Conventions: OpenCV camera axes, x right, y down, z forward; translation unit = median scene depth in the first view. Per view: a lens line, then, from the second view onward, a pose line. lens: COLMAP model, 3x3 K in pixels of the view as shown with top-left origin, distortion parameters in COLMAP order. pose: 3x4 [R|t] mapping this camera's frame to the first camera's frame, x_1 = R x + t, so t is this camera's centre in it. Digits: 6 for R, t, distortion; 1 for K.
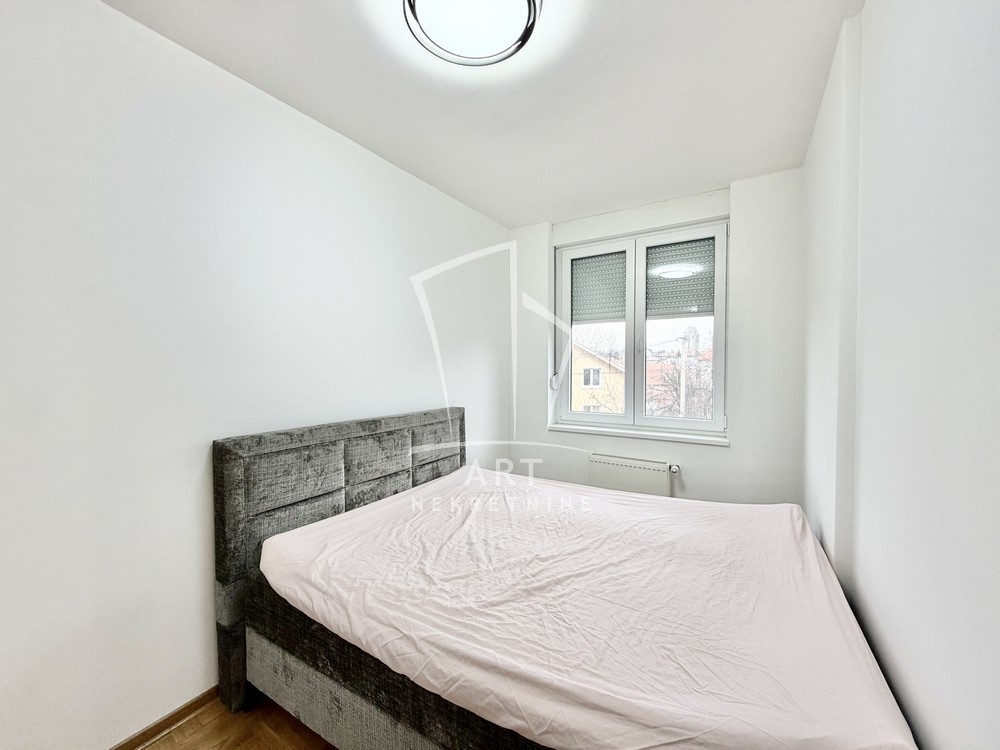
lens RADIAL K [[397.5, 0, 496.3], [0, 397.5, 376.5], [0, 0, 1]] dist [-0.000645, 0.000116]
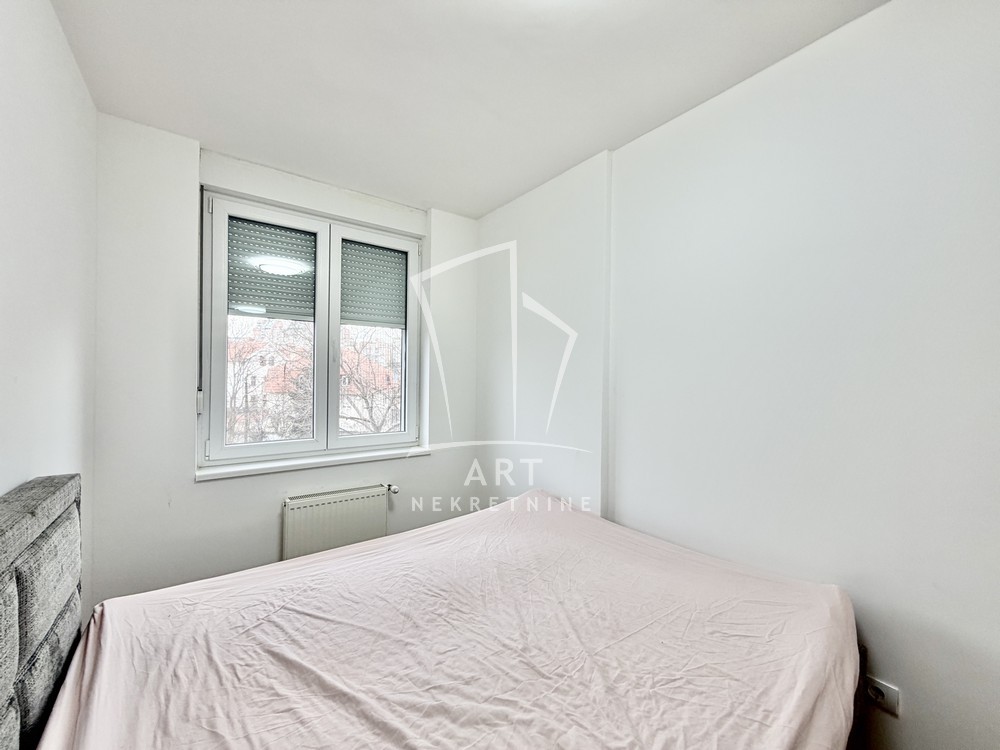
lens RADIAL K [[397.5, 0, 496.2], [0, 397.5, 374.8], [0, 0, 1]] dist [-0.000645, 0.000116]
pose [[0.364935, 0.005210, 0.931018, -0.327412], [0.006662, 0.999944, -0.008207, -0.024848], [-0.931009, 0.009198, 0.364880, 0.424054]]
